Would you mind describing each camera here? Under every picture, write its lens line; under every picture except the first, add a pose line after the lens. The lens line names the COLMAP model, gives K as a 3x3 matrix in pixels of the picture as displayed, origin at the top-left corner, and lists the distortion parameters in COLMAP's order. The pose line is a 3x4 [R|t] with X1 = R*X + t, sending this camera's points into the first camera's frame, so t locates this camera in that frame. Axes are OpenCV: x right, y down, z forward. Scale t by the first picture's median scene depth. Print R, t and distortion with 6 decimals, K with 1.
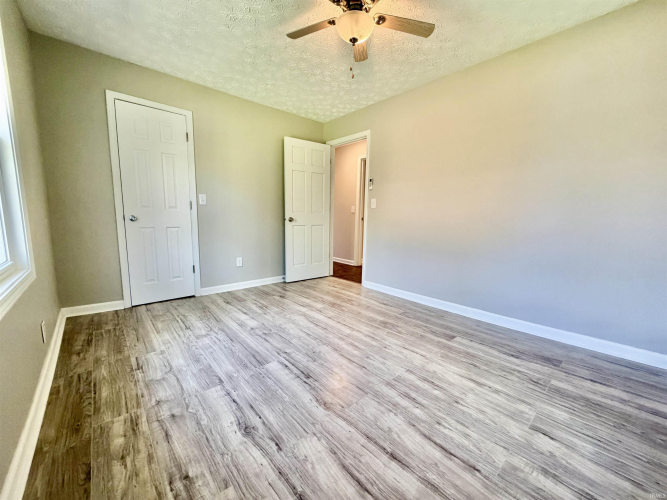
lens RADIAL K [[266.4, 0, 332.9], [0, 266.4, 250.7], [0, 0, 1]] dist [0.000601, 0.000417]
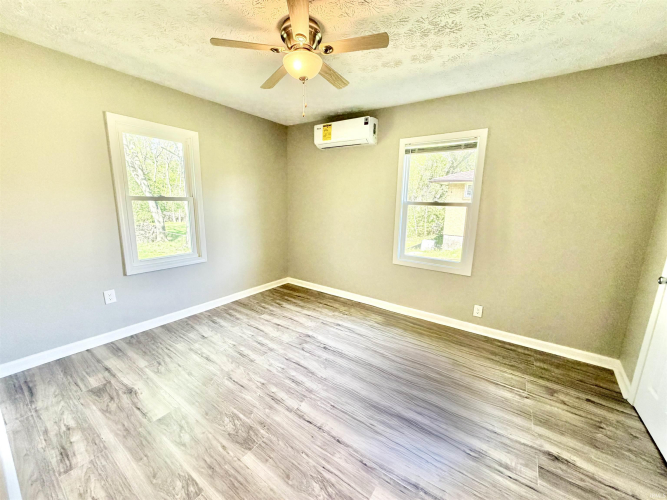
lens RADIAL K [[266.4, 0, 332.9], [0, 266.4, 250.9], [0, 0, 1]] dist [0.000601, 0.000417]
pose [[-0.971510, 0.007330, -0.236884, 0.198545], [-0.070015, 0.946032, 0.316420, -0.485785], [0.226420, 0.323991, -0.918566, 2.030577]]
